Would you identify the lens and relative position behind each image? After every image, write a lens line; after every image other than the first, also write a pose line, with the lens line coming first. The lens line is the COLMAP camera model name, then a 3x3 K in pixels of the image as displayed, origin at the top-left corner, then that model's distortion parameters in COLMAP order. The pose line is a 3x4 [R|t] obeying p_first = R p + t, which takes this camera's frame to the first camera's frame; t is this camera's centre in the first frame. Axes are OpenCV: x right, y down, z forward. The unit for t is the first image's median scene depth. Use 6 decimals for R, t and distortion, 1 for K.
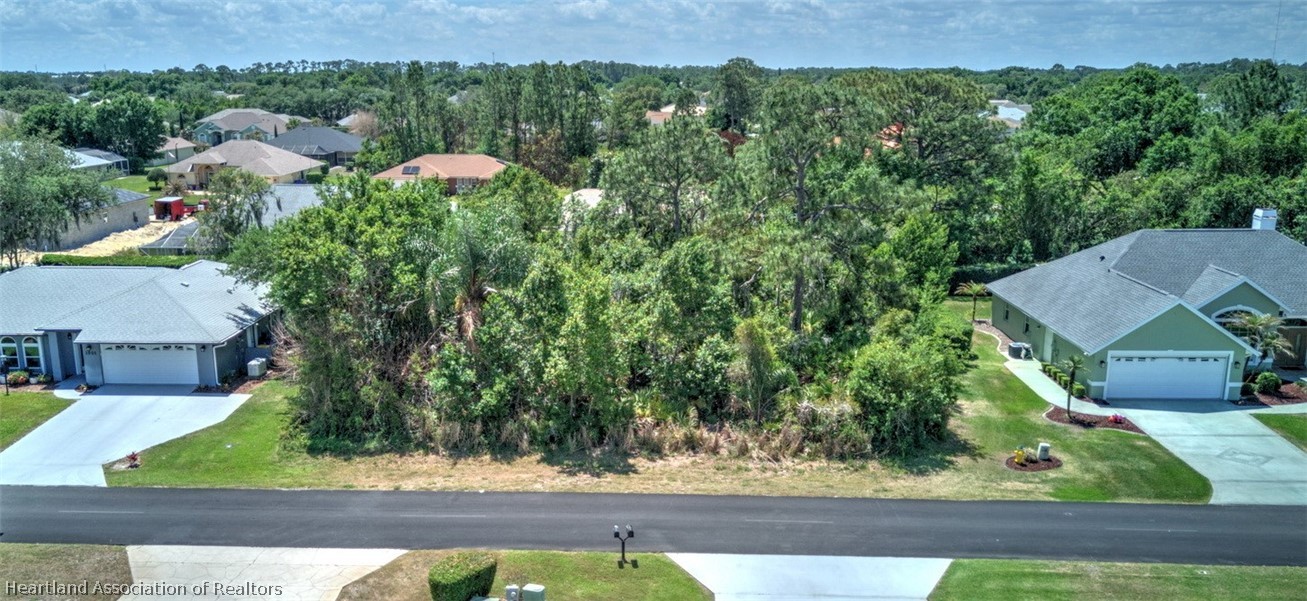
lens RADIAL K [[1136.0, 0, 601.6], [0, 1136.0, 369.1], [0, 0, 1]] dist [0.097888, -0.128120]
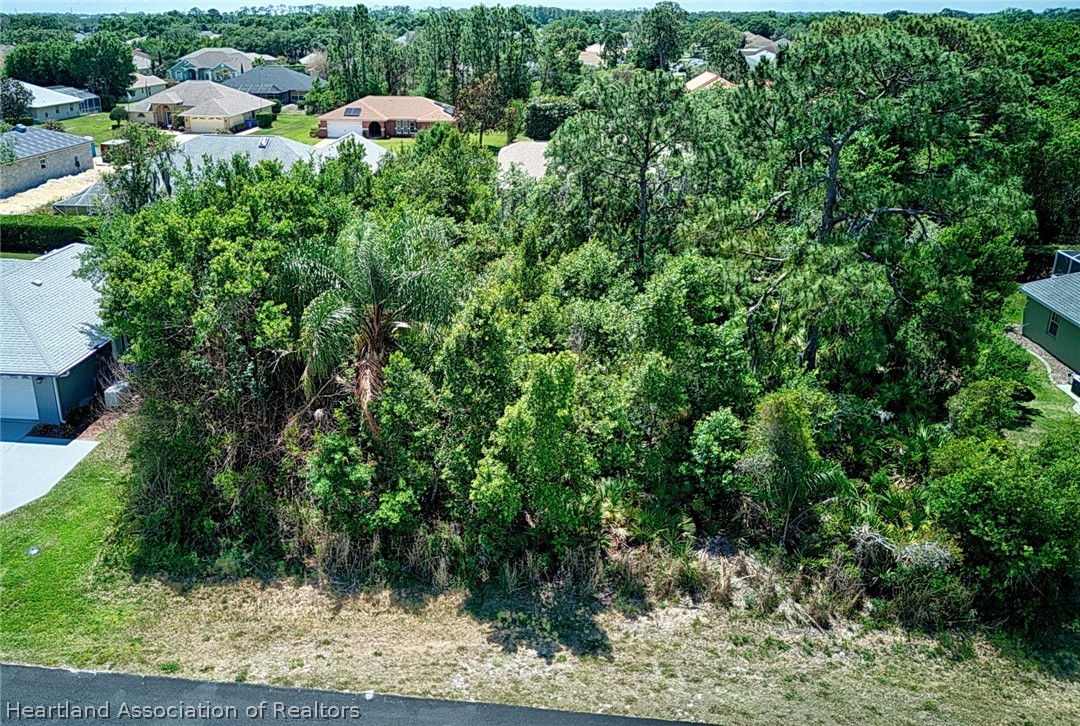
lens RADIAL K [[917.4, 0, 457.7], [0, 917.4, 359.2], [0, 0, 1]] dist [0.036740, -0.015992]
pose [[0.997280, 0.028993, -0.067759, -0.008581], [-0.021836, 0.994330, 0.104069, -0.042446], [0.070392, -0.102307, 0.992259, 0.163497]]
